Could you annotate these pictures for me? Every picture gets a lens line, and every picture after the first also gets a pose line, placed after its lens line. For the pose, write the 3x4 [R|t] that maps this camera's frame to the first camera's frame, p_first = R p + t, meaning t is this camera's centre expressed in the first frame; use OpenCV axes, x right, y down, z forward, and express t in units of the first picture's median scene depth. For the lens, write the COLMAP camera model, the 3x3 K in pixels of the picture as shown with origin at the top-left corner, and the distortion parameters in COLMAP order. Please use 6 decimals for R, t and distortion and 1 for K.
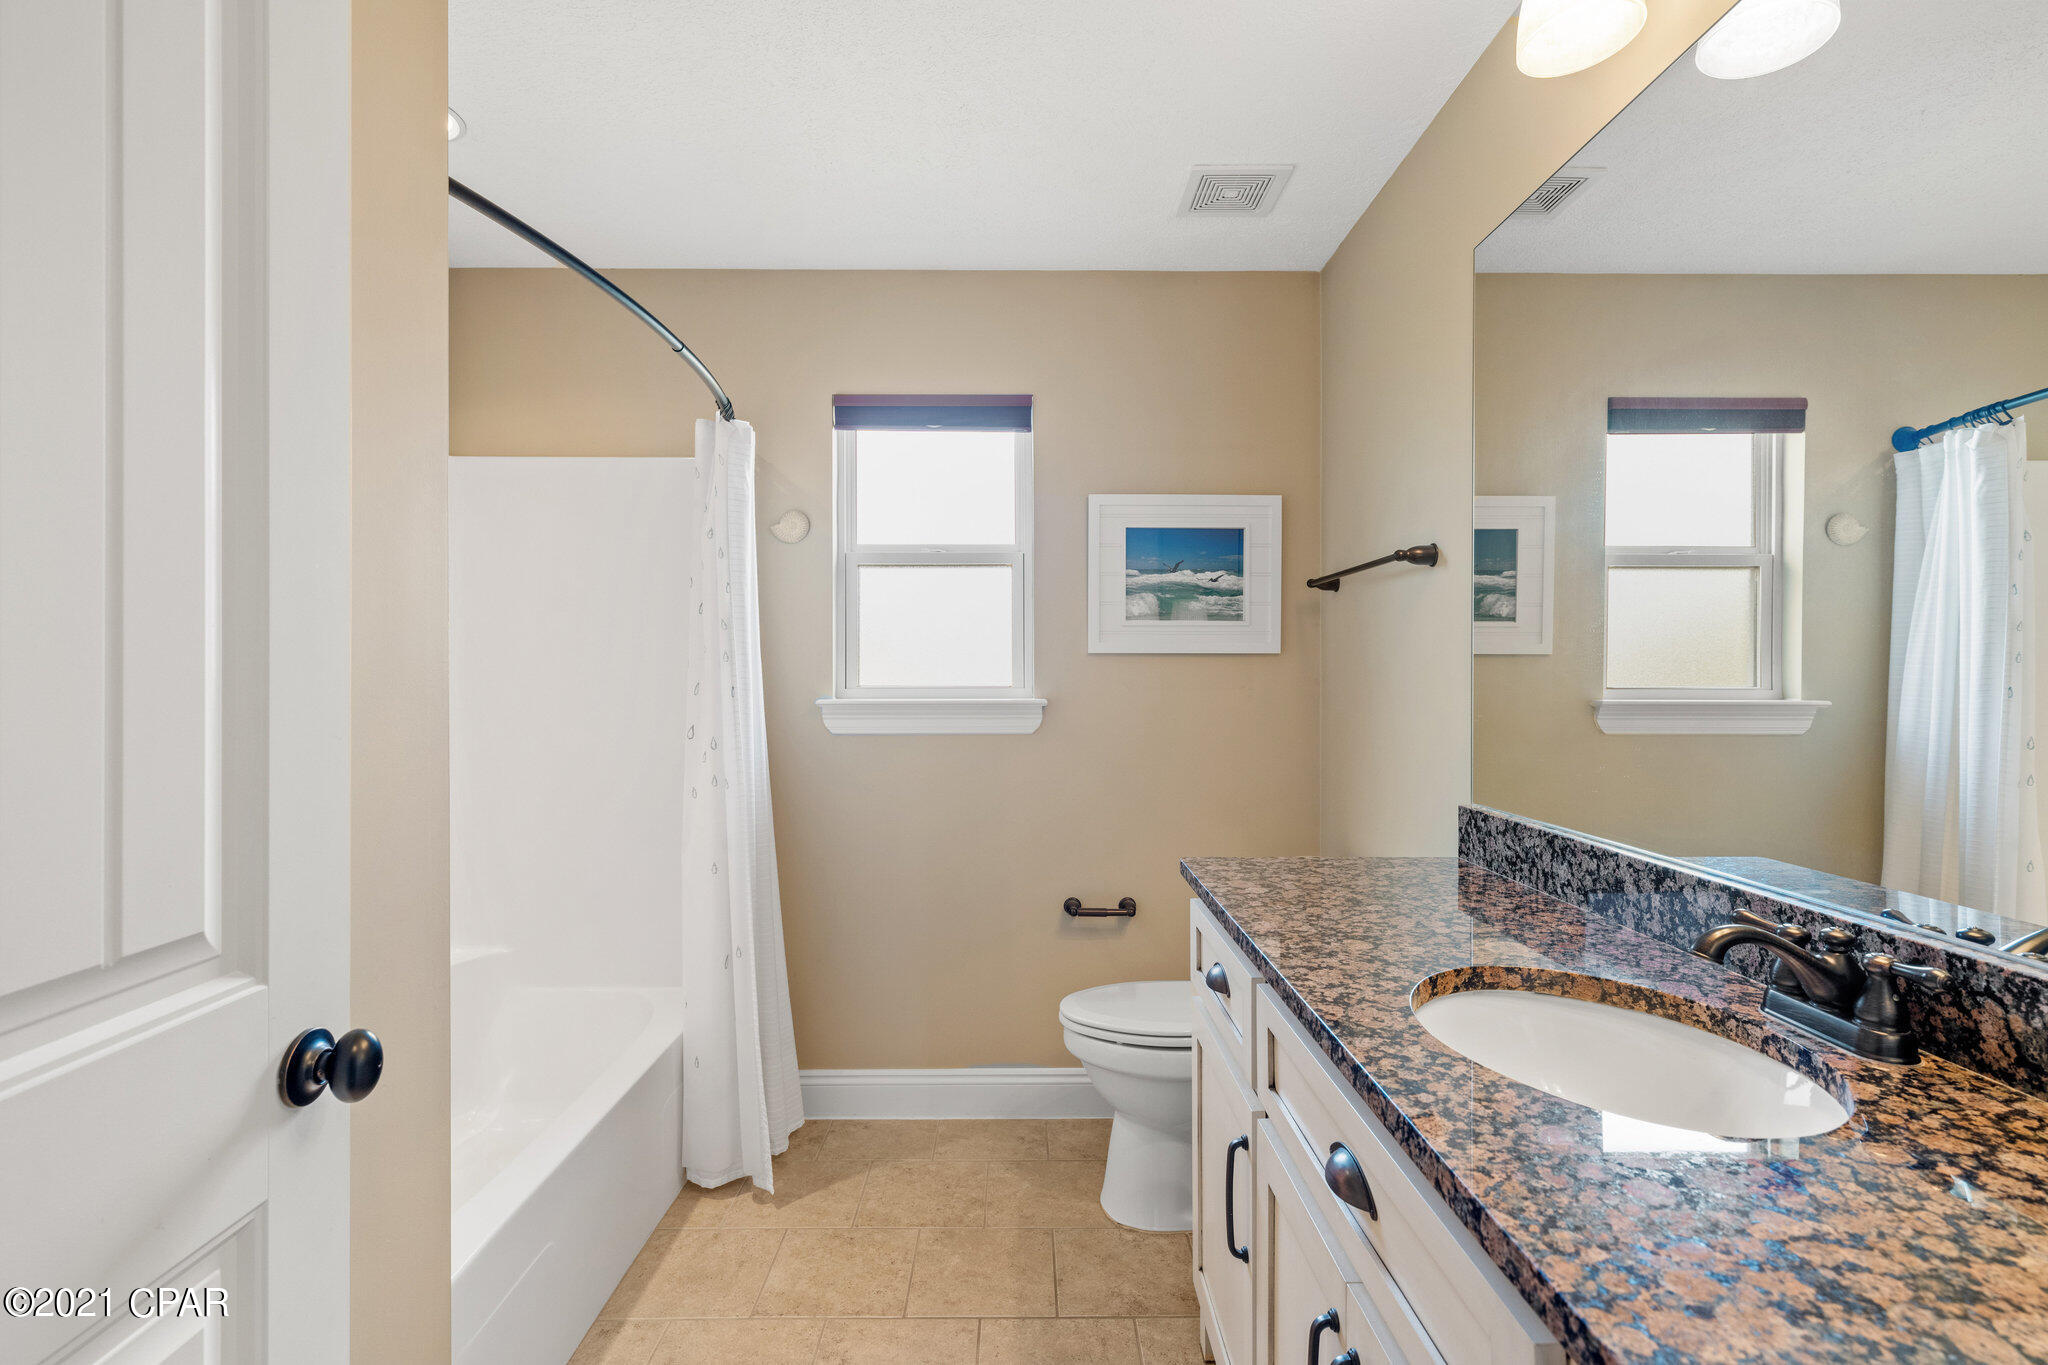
lens RADIAL K [[956.7, 0, 1028.2], [0, 956.7, 677.4], [0, 0, 1]] dist [0.002060, 0.000031]
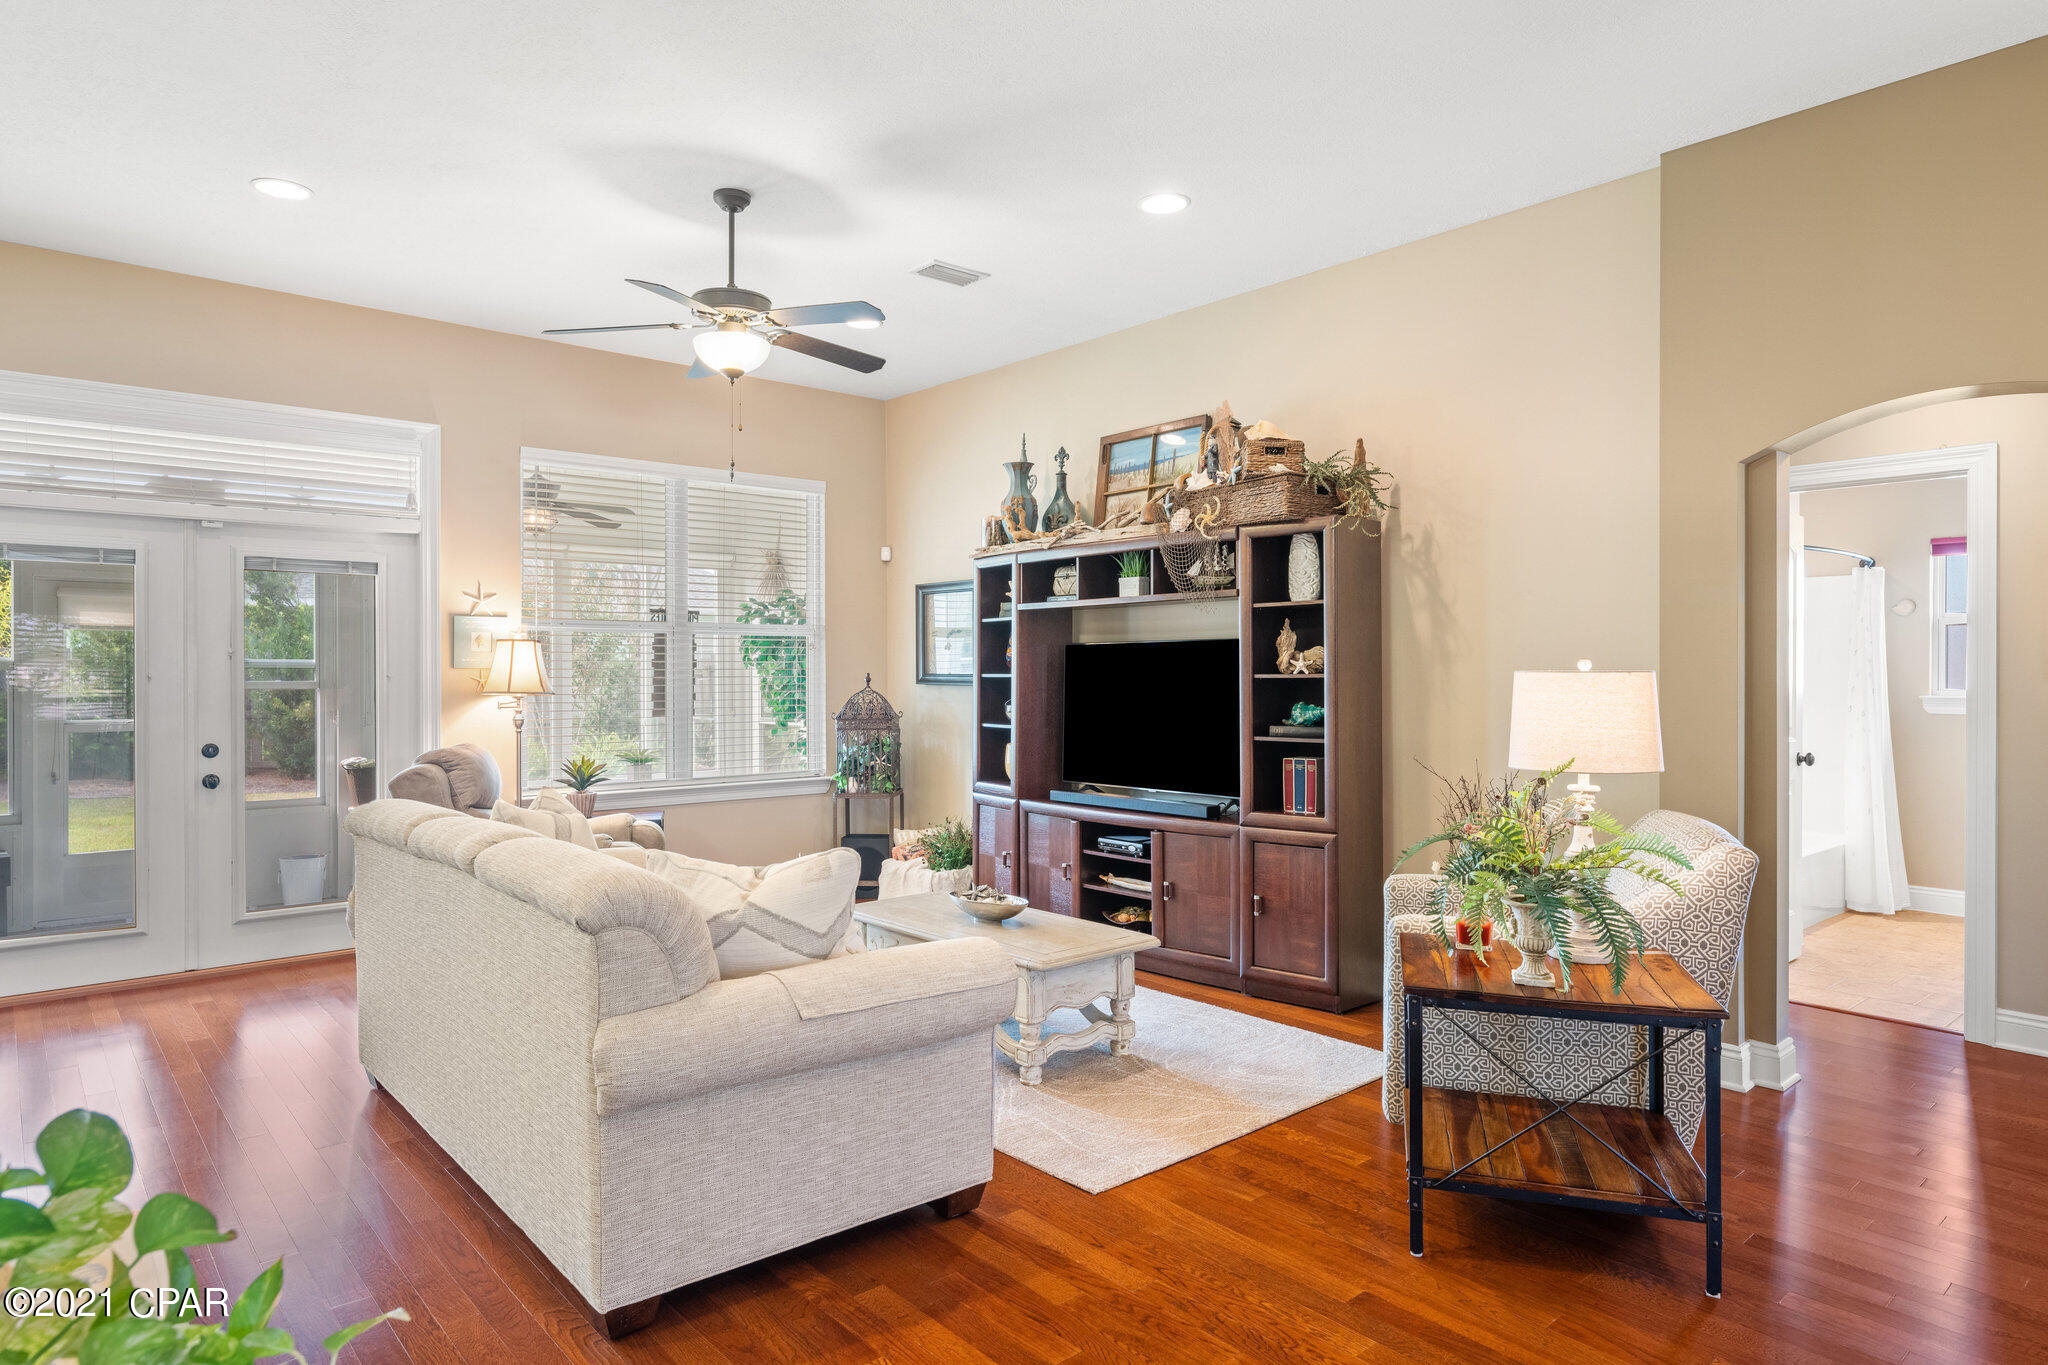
lens RADIAL K [[1198.8, 0, 1028.2], [0, 1198.8, 682.2], [0, 0, 1]] dist [0.003444, -0.000461]
pose [[0.652201, 0.005899, -0.758023, 0.487812], [-0.003951, 0.999983, 0.004383, -0.009702], [0.758036, 0.000136, 0.652213, -2.141861]]
